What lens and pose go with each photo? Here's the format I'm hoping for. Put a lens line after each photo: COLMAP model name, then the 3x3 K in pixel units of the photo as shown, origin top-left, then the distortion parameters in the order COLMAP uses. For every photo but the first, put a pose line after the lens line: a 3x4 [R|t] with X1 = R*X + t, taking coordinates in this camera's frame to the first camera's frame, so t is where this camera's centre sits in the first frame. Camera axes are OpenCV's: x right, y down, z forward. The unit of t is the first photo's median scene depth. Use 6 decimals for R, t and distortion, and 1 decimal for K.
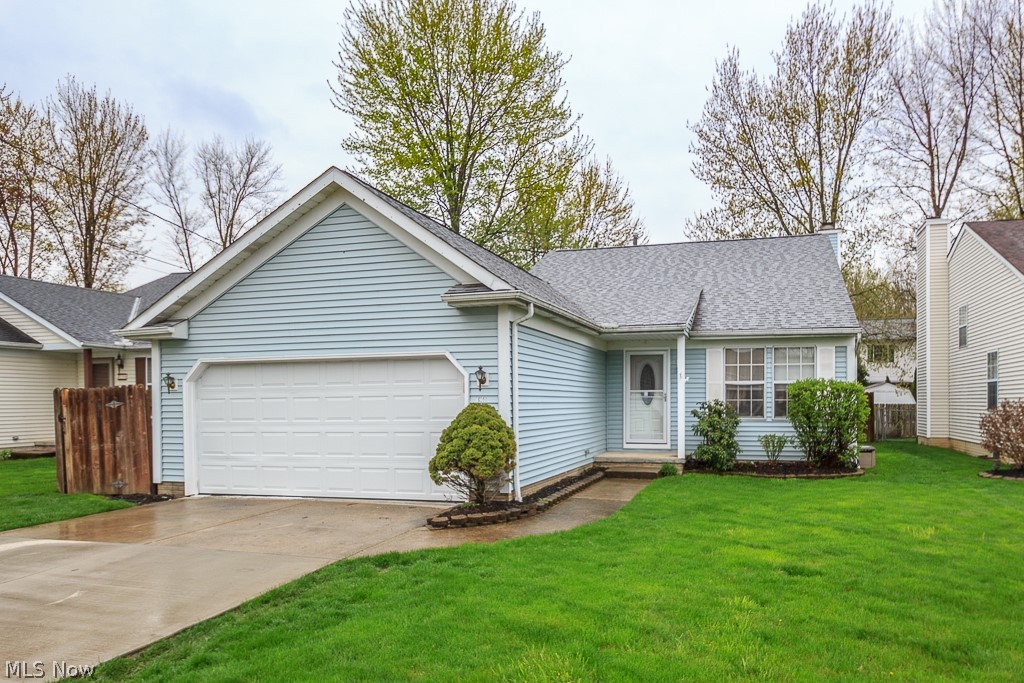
lens RADIAL K [[677.9, 0, 511.8], [0, 677.9, 422.3], [0, 0, 1]] dist [0.002424, -0.000008]
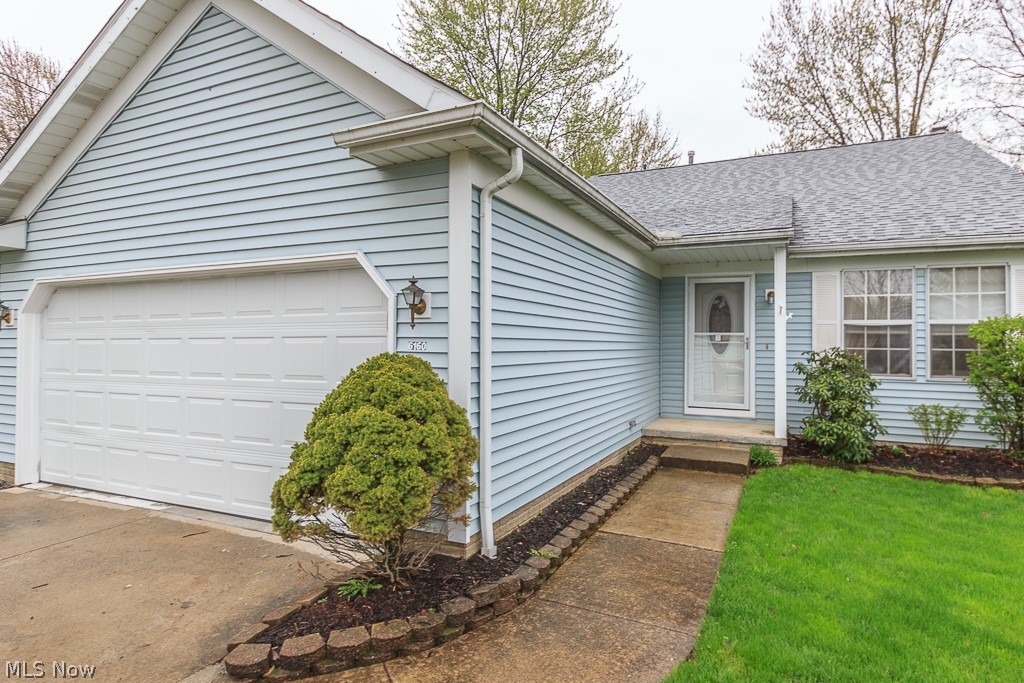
lens RADIAL K [[585.6, 0, 512.0], [0, 585.6, 341.5], [0, 0, 1]] dist [0.018923, 0.000339]
pose [[0.995663, 0.010409, -0.092452, 0.046116], [-0.013549, 0.999350, -0.033404, -0.016787], [0.092045, 0.034512, 0.995157, 0.416849]]
